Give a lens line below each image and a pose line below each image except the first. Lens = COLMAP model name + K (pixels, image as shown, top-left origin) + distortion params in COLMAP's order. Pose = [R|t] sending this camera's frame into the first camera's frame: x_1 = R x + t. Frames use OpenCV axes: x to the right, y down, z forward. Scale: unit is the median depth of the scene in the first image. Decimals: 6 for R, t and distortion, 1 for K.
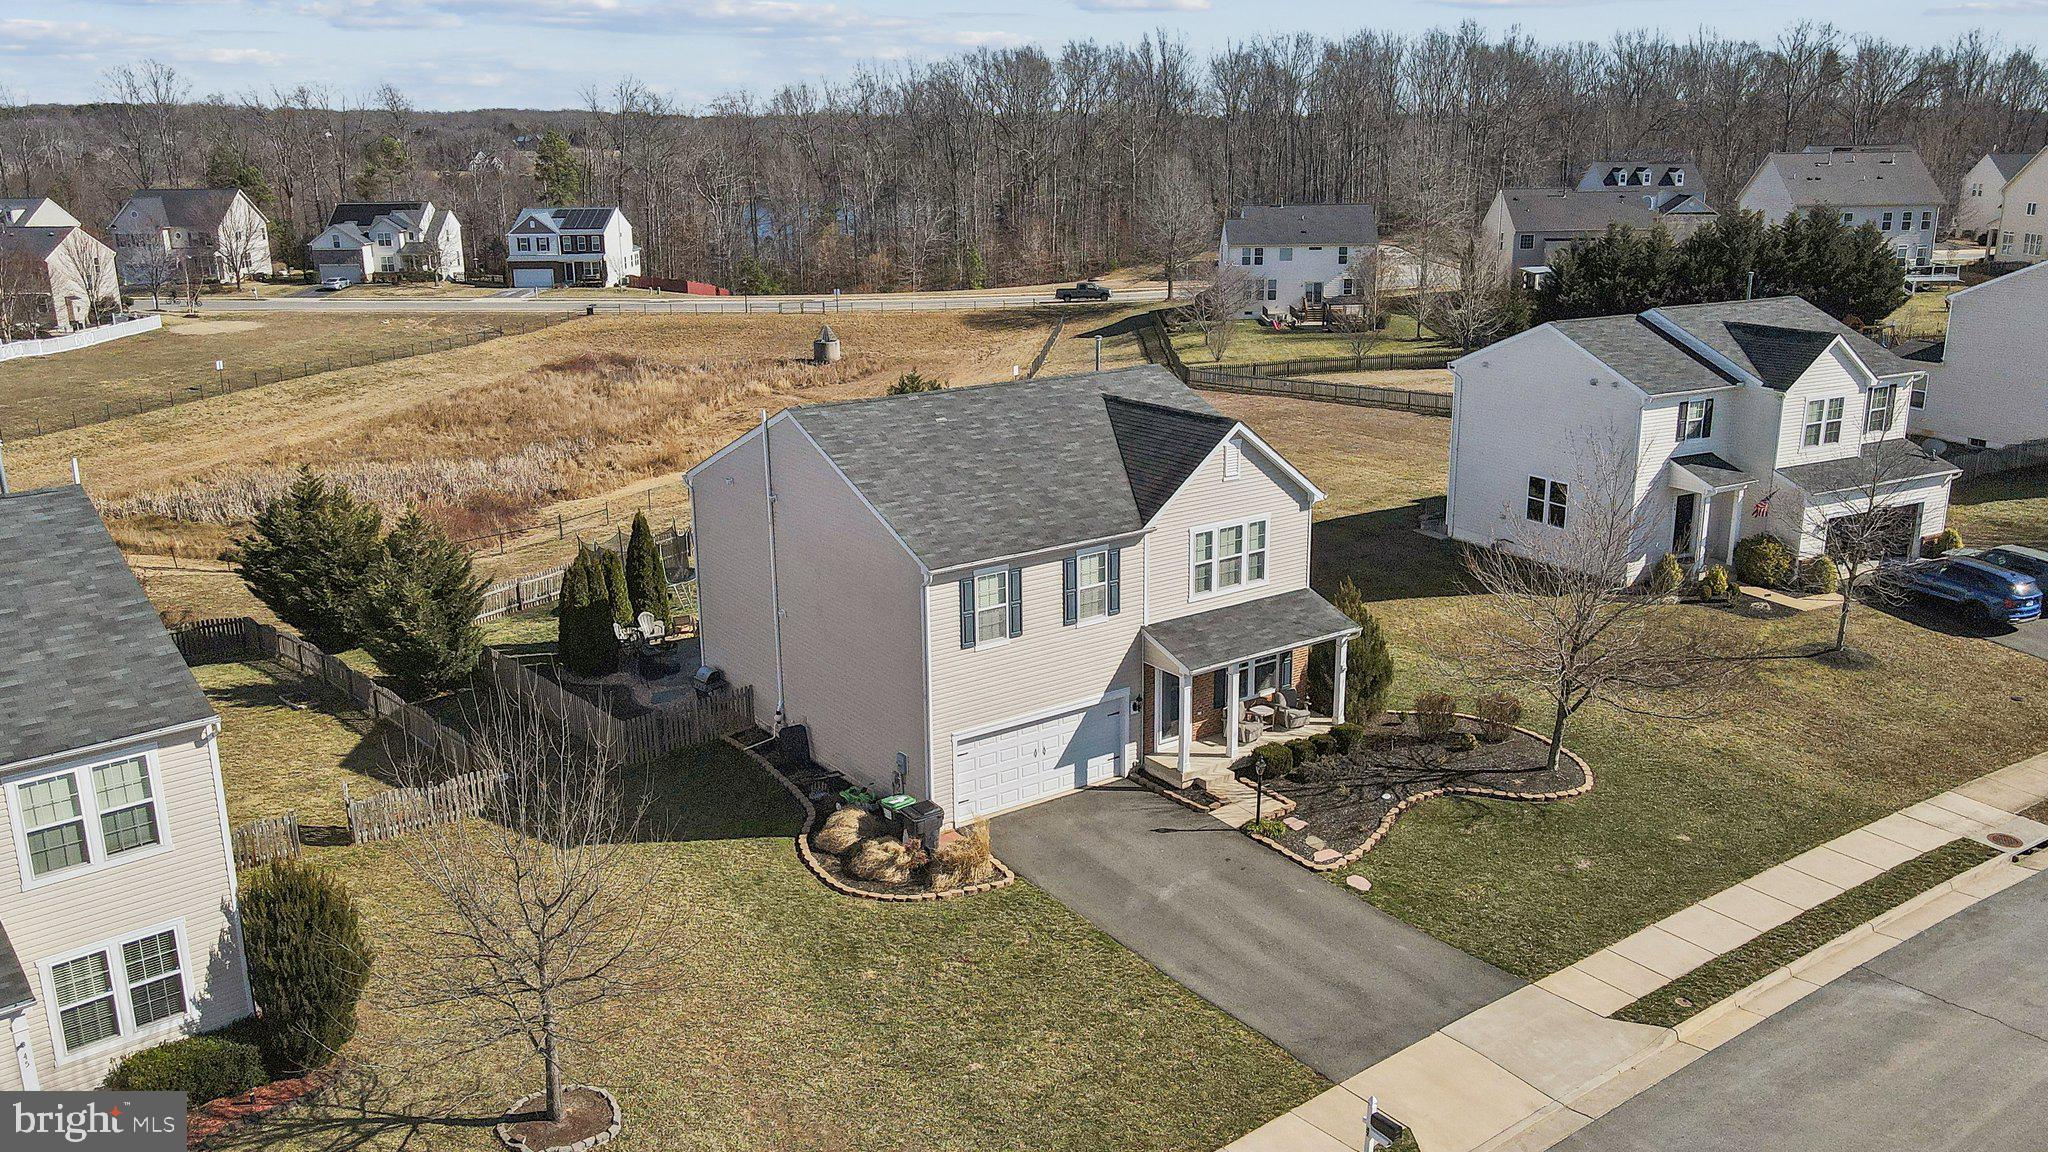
lens RADIAL K [[1612.7, 0, 1024.0], [0, 1612.7, 576.0], [0, 0, 1]] dist [-0.011301, 0.067135]
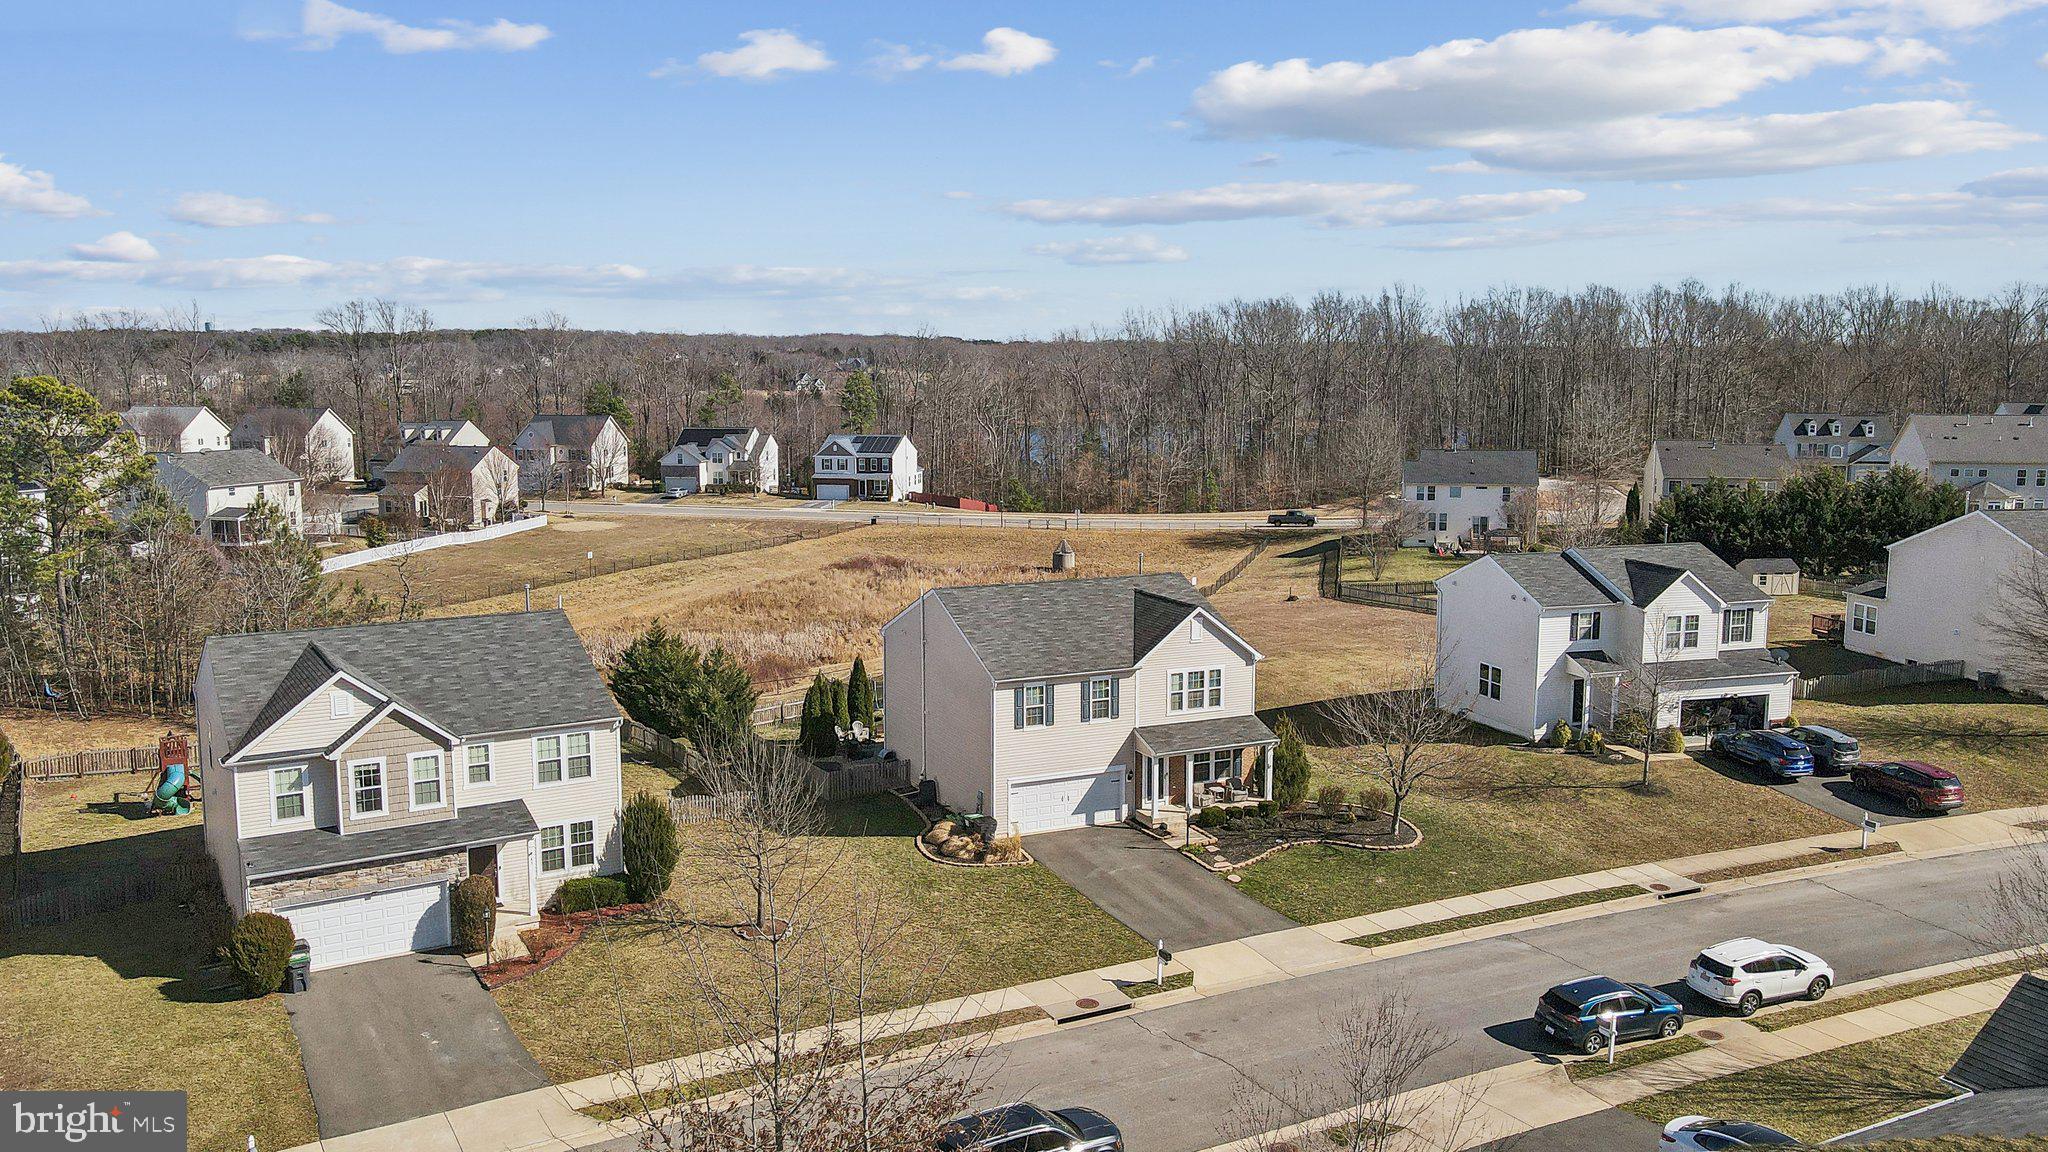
lens RADIAL K [[1612.7, 0, 1024.0], [0, 1612.7, 576.0], [0, 0, 1]] dist [-0.011301, 0.067135]
pose [[0.983072, 0.036547, -0.179535, 0.210957], [-0.059924, 0.990147, -0.126559, 0.077738], [0.173141, 0.135175, 0.975577, -0.538994]]
